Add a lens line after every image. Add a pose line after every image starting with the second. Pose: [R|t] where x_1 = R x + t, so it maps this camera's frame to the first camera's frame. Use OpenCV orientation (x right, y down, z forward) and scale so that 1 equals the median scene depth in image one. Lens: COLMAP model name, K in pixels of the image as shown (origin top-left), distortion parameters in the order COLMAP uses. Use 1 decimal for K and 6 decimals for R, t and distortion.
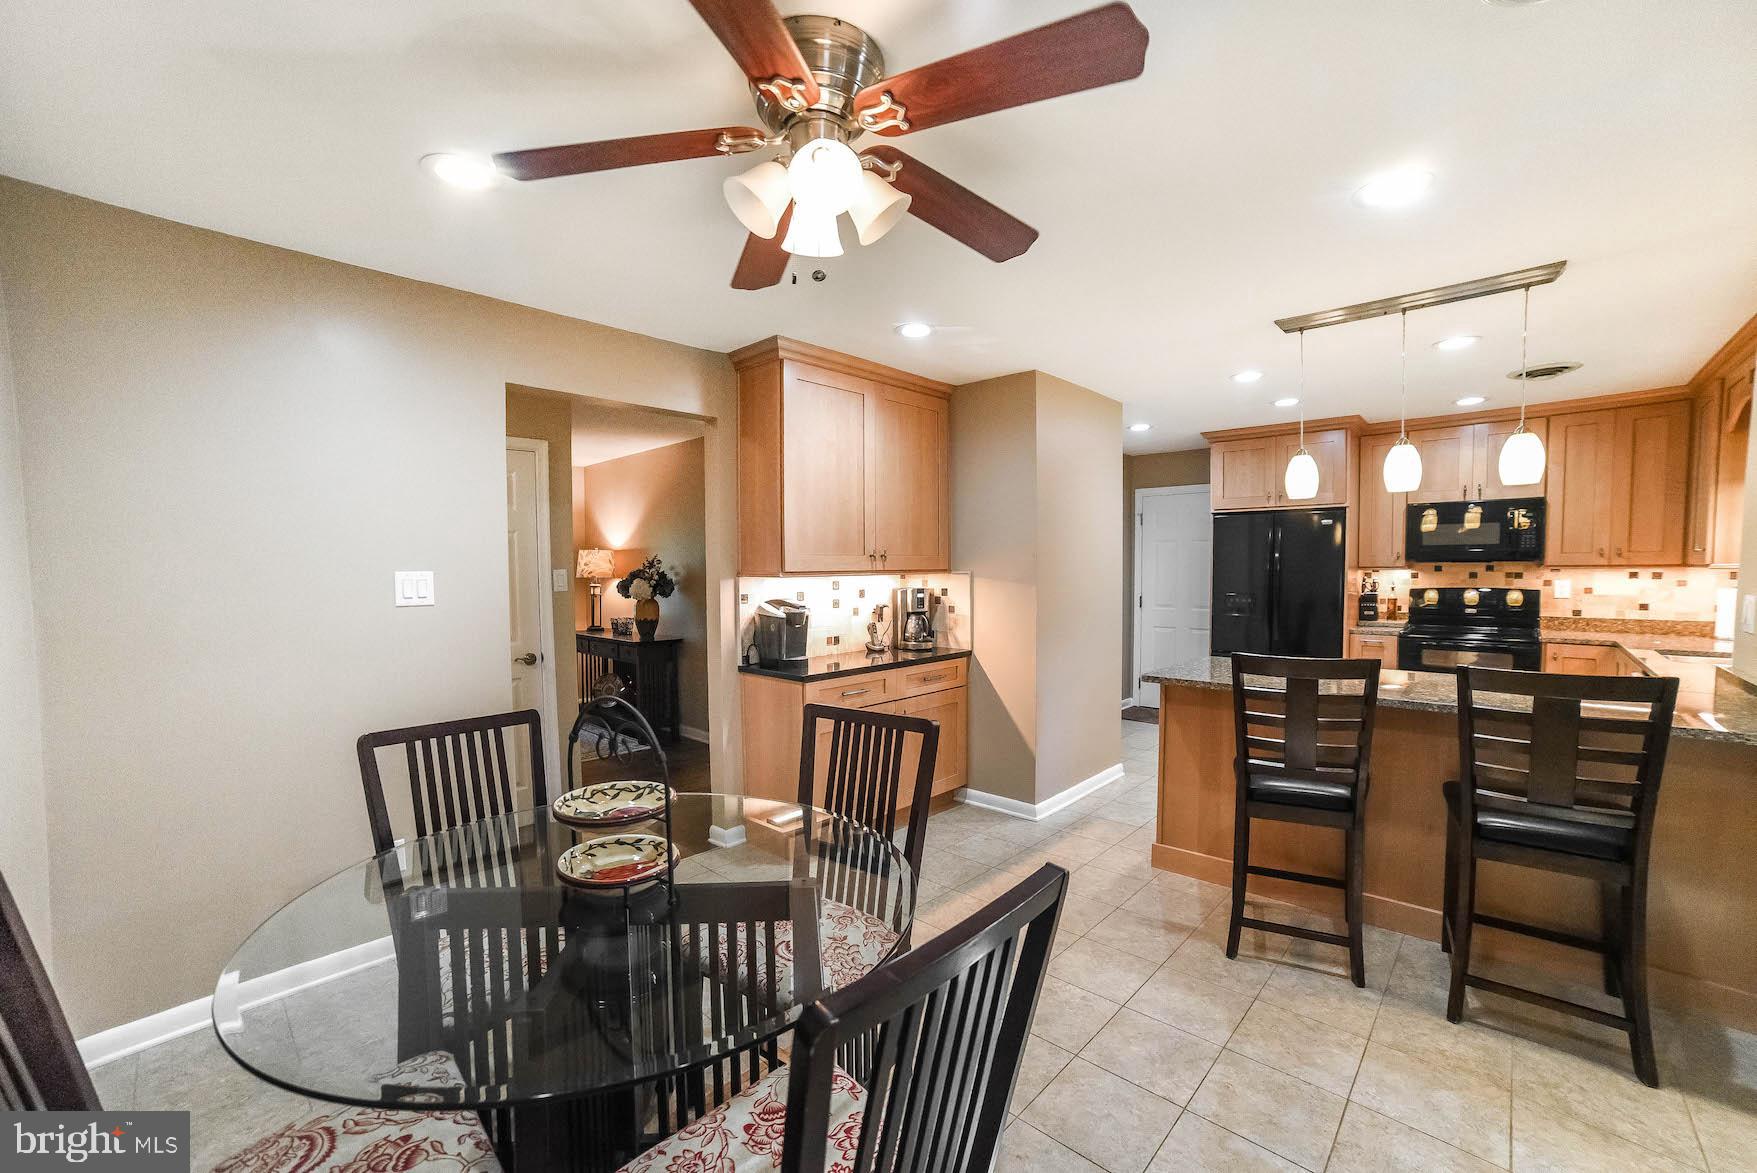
lens RADIAL K [[697.8, 0, 881.6], [0, 697.8, 602.7], [0, 0, 1]] dist [-0.079419, 0.032117]
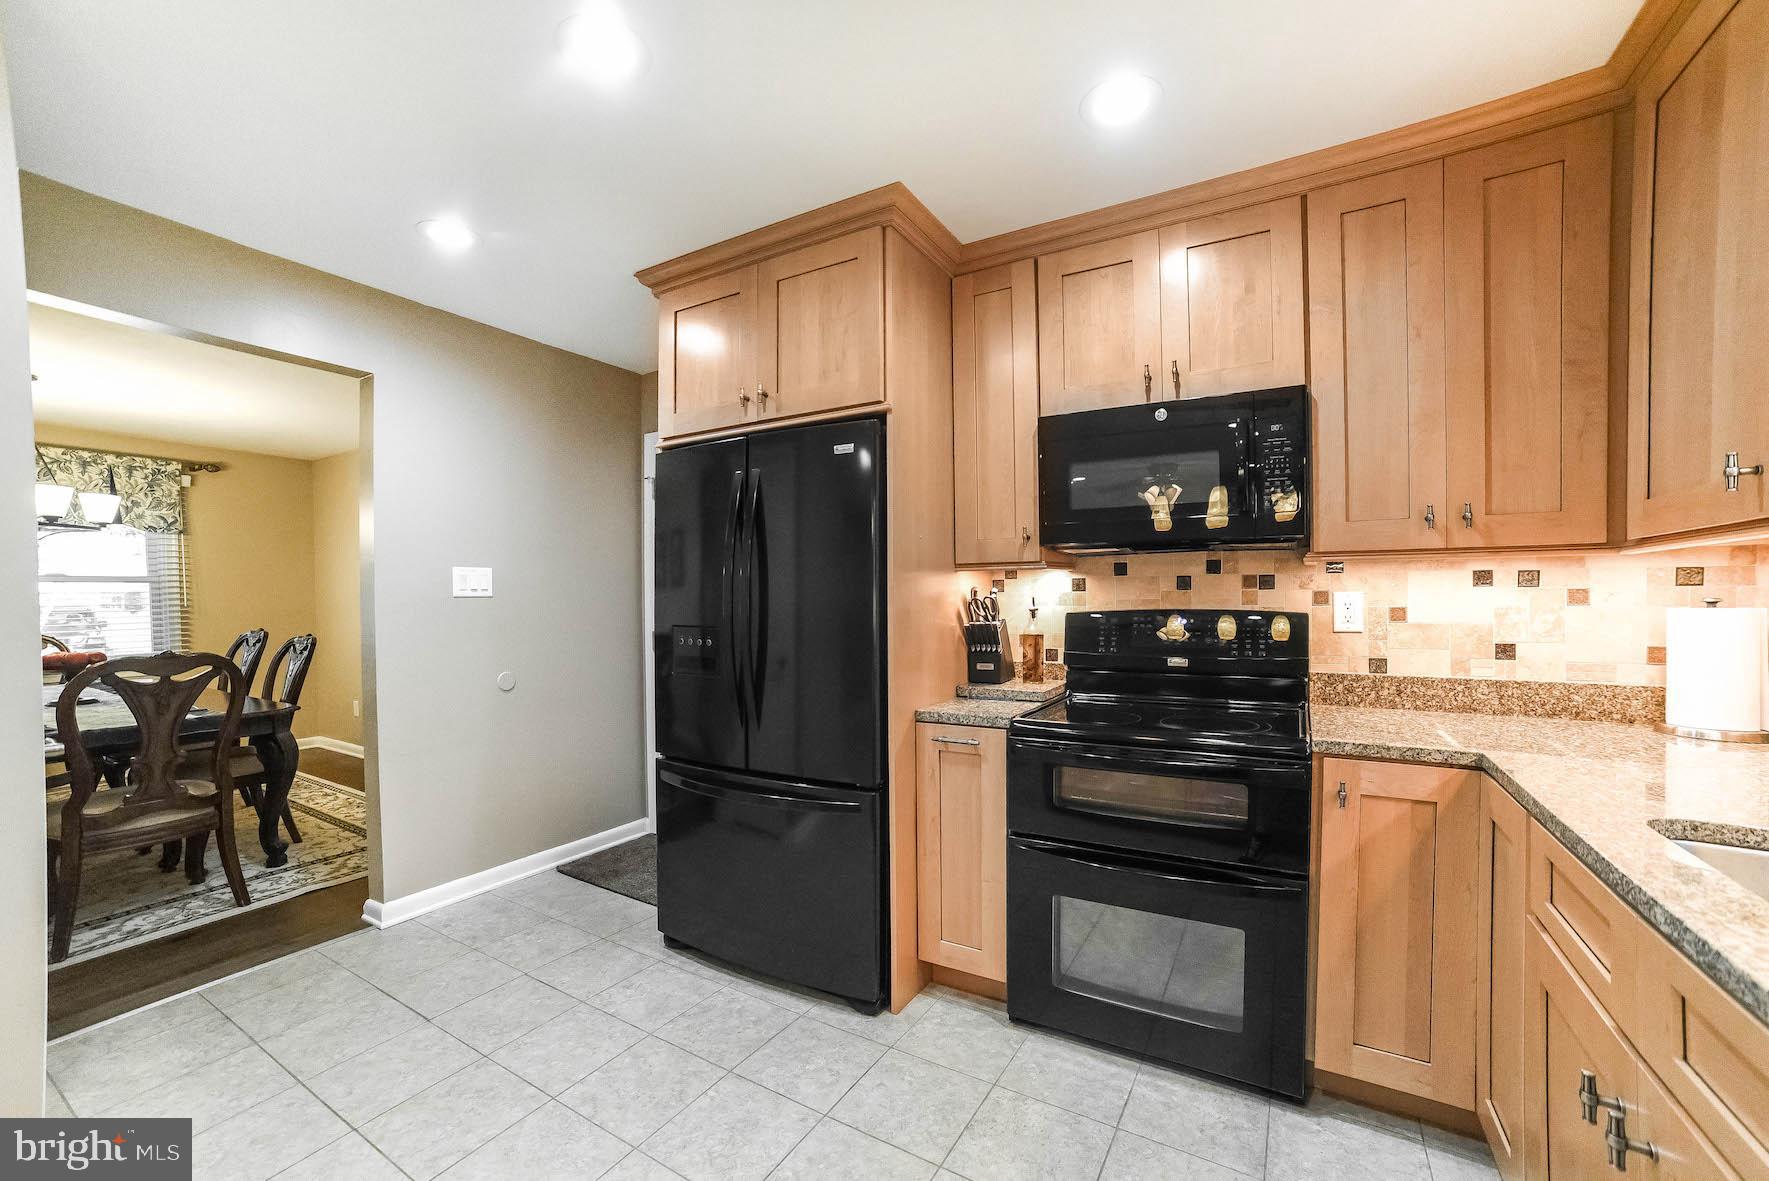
lens RADIAL K [[702.5, 0, 887.6], [0, 702.5, 606.8], [0, 0, 1]] dist [-0.079419, 0.032117]
pose [[0.976074, -0.000125, 0.217438, 0.637983], [0.008565, 0.999246, -0.037871, -0.008914], [-0.217269, 0.038828, 0.975339, 0.635633]]
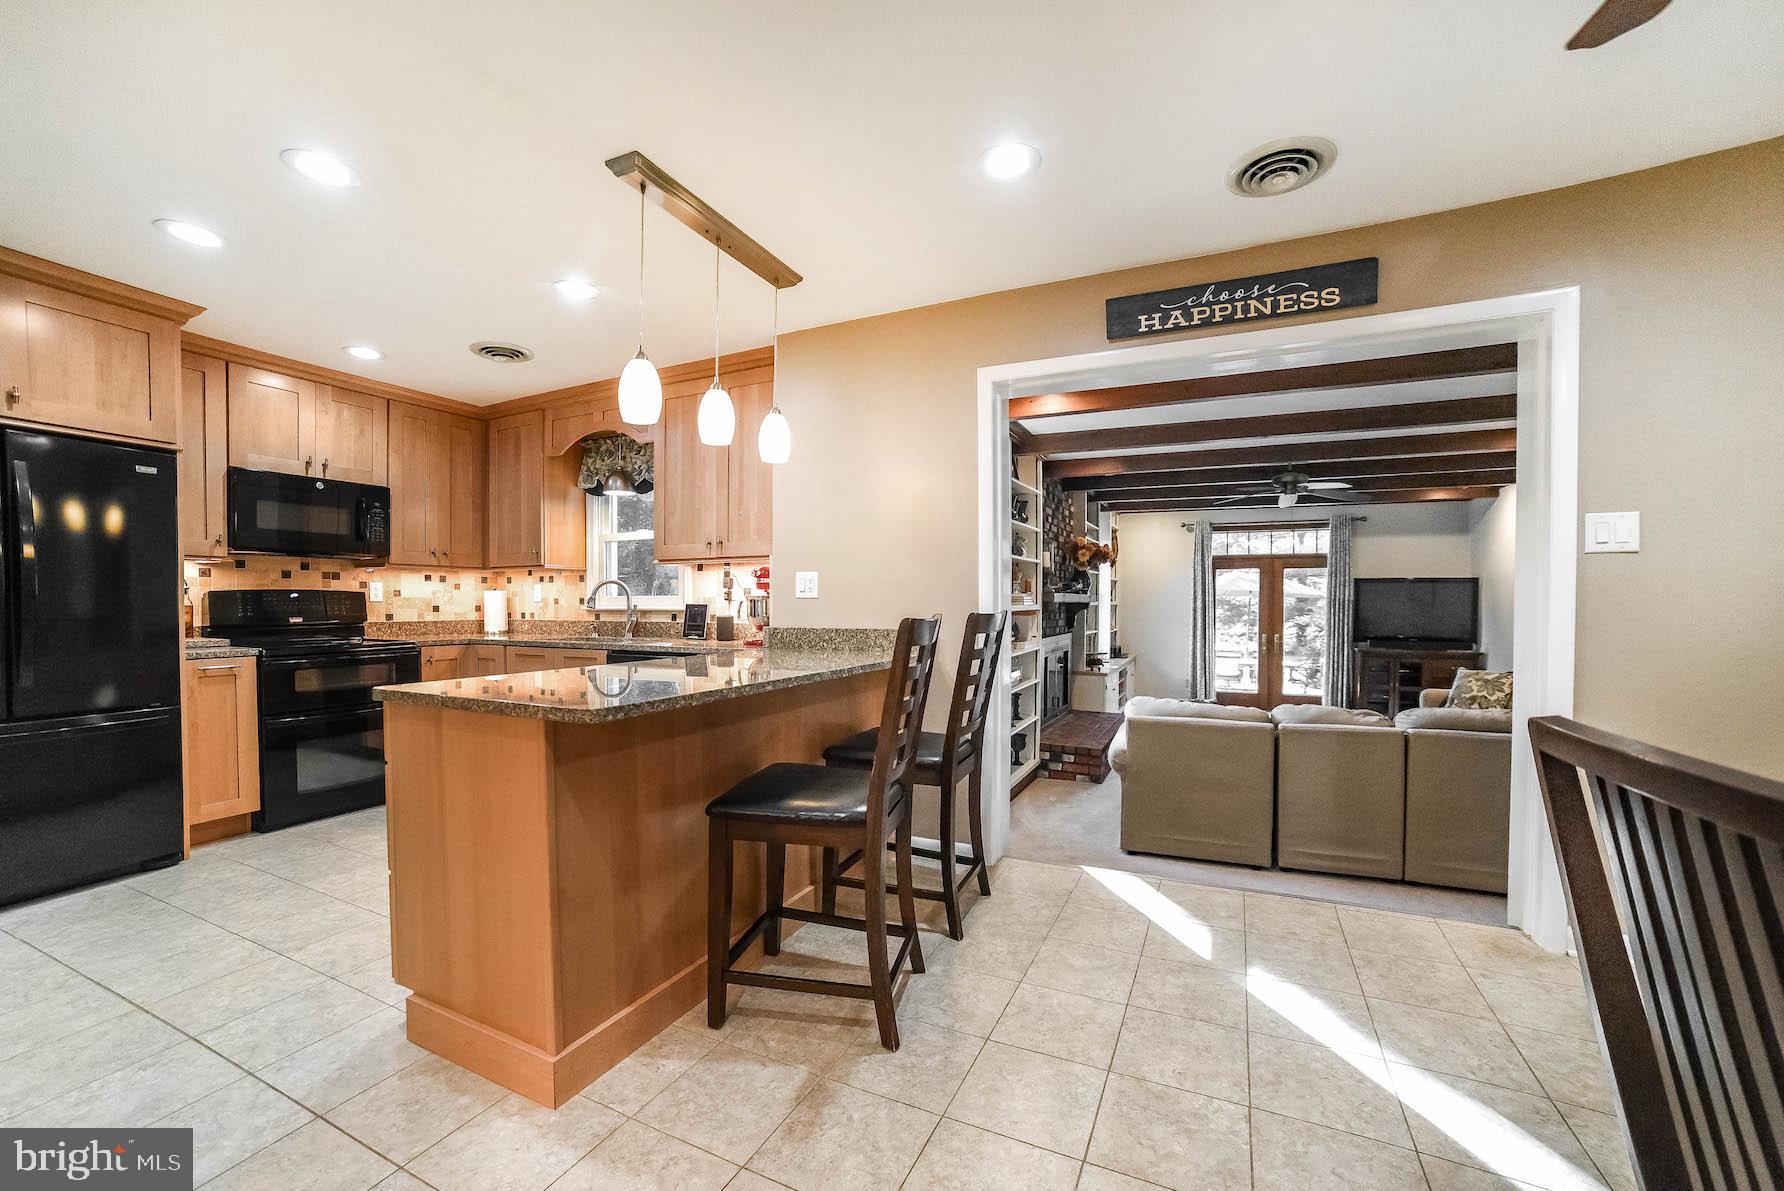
lens RADIAL K [[722.4, 0, 896.4], [0, 722.4, 612.9], [0, 0, 1]] dist [-0.085289, 0.036623]
pose [[-0.301565, -0.006339, 0.953425, -0.102304], [0.050231, 0.998484, 0.022527, 0.023303], [-0.952122, 0.054685, -0.300789, 0.619613]]
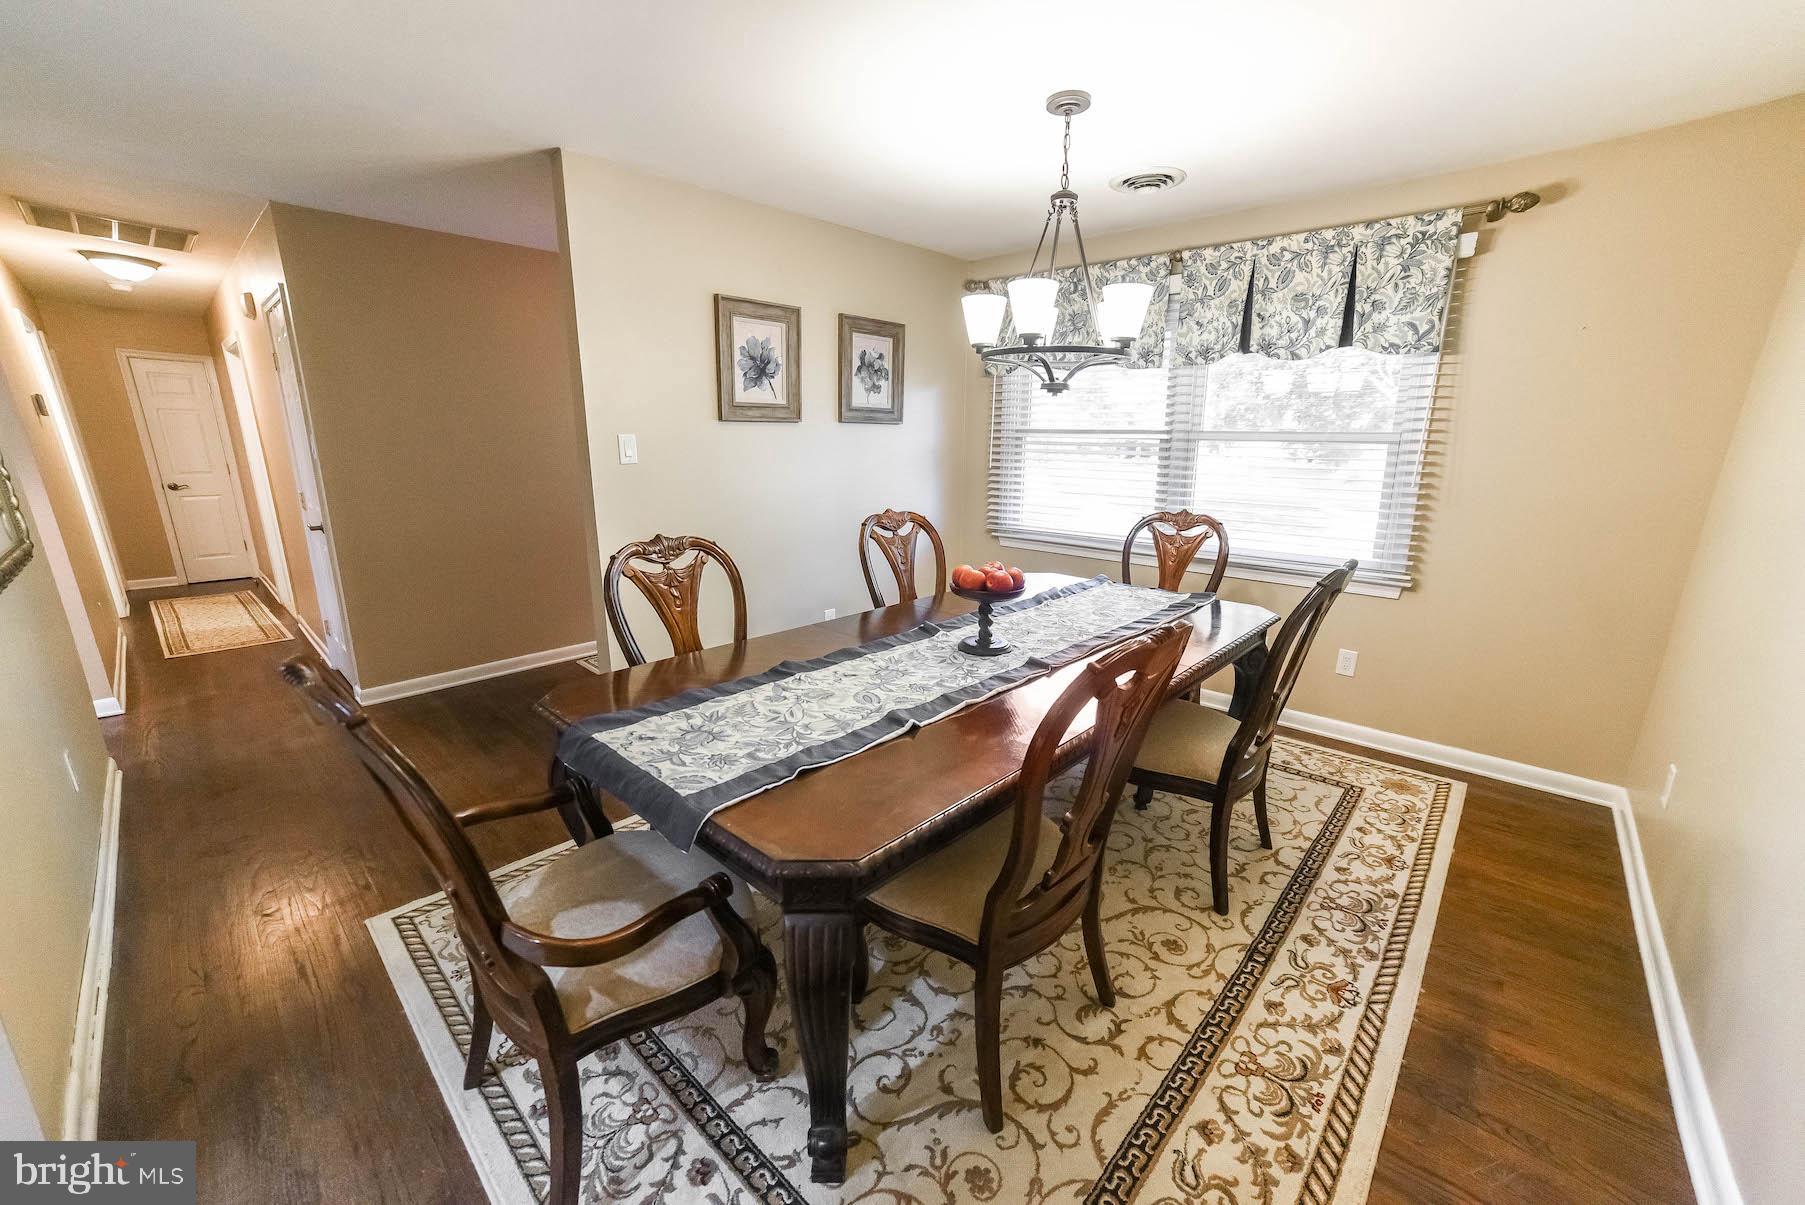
lens RADIAL K [[716.8, 0, 905.7], [0, 716.8, 619.1], [0, 0, 1]] dist [-0.079419, 0.032117]
pose [[0.012076, 0.260546, -0.965386, 0.398109], [-0.059554, 0.963930, 0.259408, -0.080345], [0.998152, 0.054360, 0.027157, 1.471593]]
